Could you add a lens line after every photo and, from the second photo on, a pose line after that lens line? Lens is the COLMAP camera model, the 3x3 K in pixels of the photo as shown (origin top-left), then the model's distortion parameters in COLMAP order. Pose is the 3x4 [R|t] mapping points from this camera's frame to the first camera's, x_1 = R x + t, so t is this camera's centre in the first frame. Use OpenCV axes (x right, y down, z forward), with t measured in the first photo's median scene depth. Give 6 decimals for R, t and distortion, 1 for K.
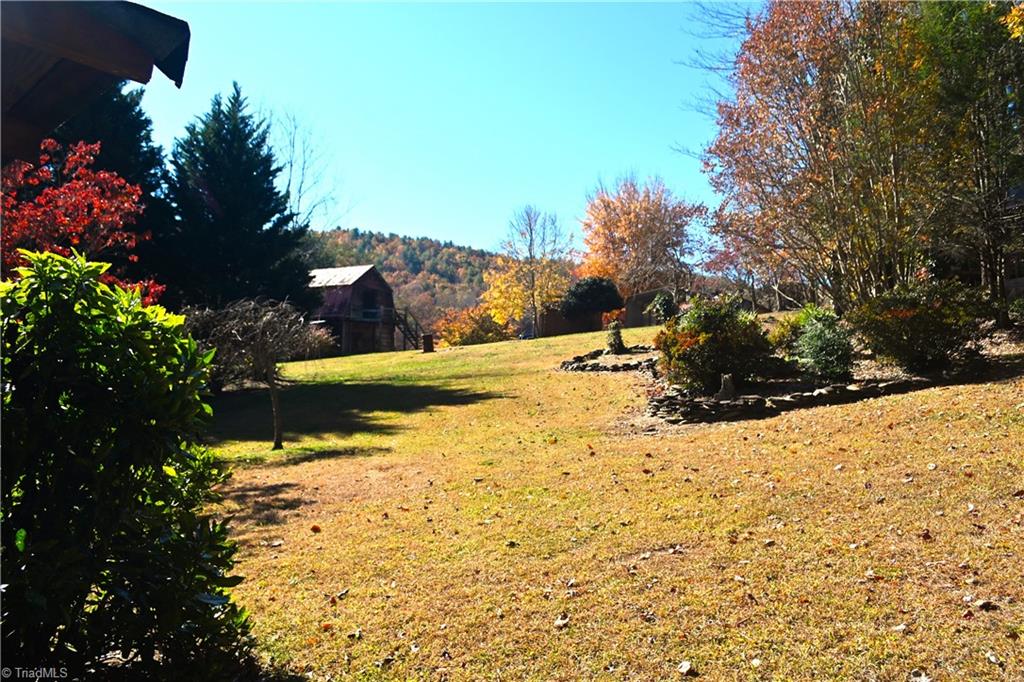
lens RADIAL K [[806.0, 0, 512.0], [0, 806.0, 341.0], [0, 0, 1]] dist [0.004436, 0.003095]
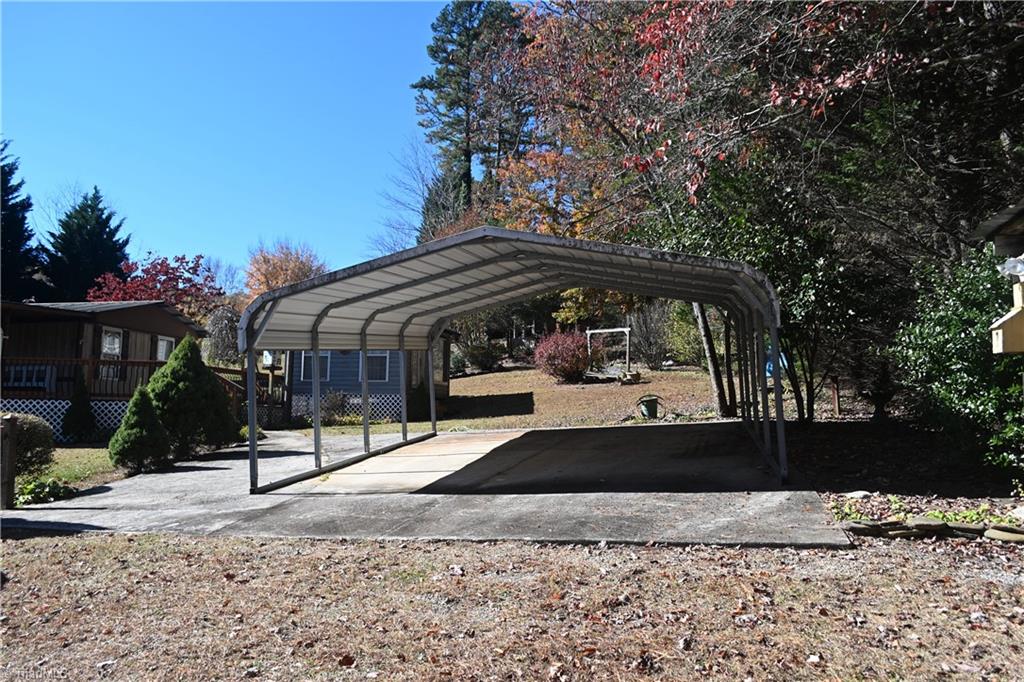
lens RADIAL K [[806.0, 0, 512.0], [0, 806.0, 341.0], [0, 0, 1]] dist [0.004436, 0.003095]
pose [[0.860664, 0.046897, 0.507009, -0.546856], [-0.028547, 0.998628, -0.043911, 0.032276], [-0.508372, 0.023319, 0.860822, -0.958369]]
